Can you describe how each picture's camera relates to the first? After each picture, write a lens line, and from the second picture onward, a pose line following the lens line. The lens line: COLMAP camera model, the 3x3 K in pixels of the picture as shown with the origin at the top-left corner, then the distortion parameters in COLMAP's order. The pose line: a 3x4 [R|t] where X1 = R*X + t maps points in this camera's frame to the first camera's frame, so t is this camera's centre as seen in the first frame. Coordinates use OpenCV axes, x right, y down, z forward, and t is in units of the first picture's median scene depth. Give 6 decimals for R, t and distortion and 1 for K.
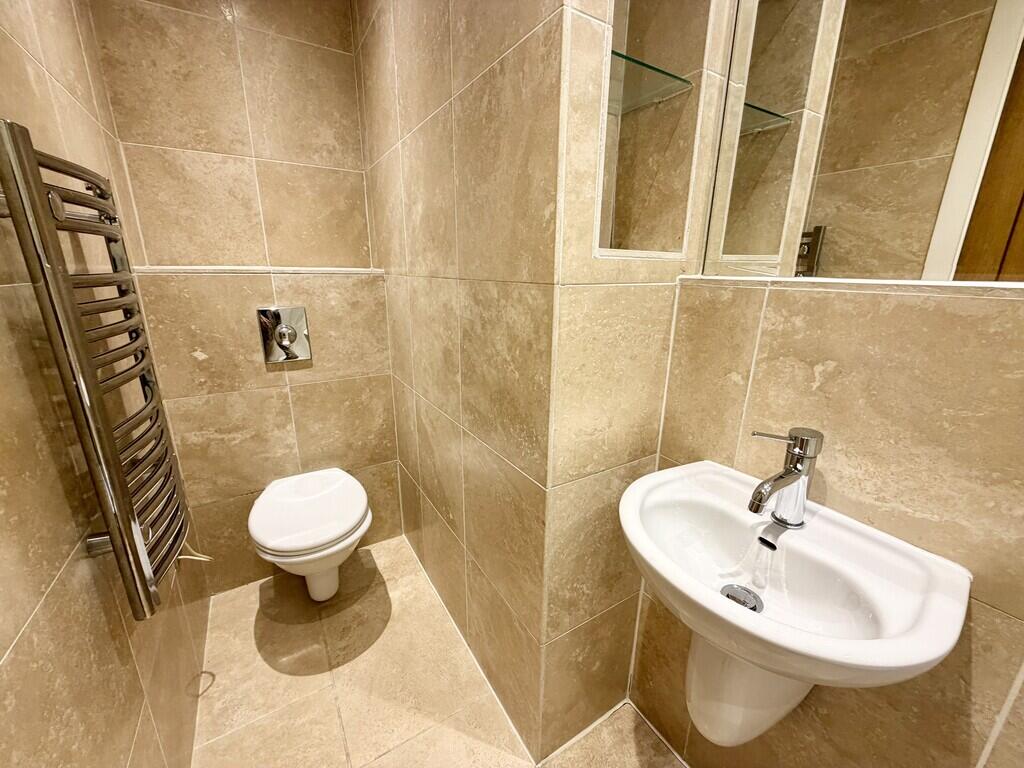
lens RADIAL K [[408.3, 0, 511.6], [0, 408.3, 385.5], [0, 0, 1]] dist [0.002052, 0.000267]
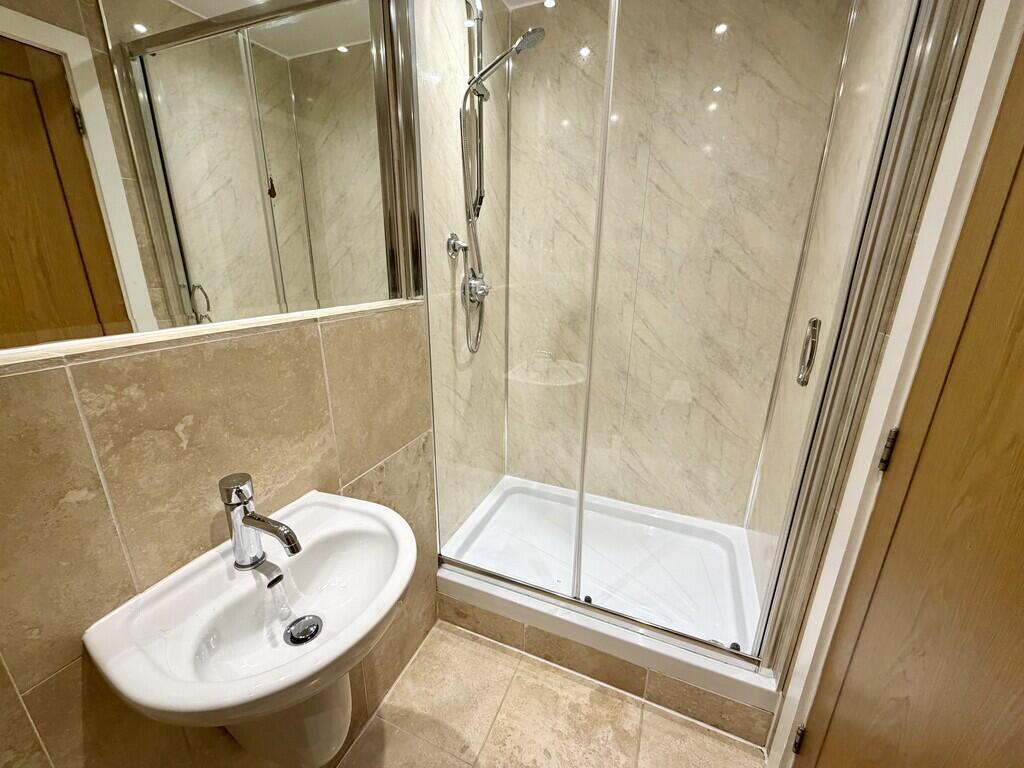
lens RADIAL K [[408.3, 0, 512.5], [0, 408.3, 383.3], [0, 0, 1]] dist [0.002052, 0.000267]
pose [[-0.585702, -0.258102, 0.768334, -0.403840], [0.197142, 0.874112, 0.443917, -0.398235], [-0.786186, 0.411474, -0.461086, 0.777318]]
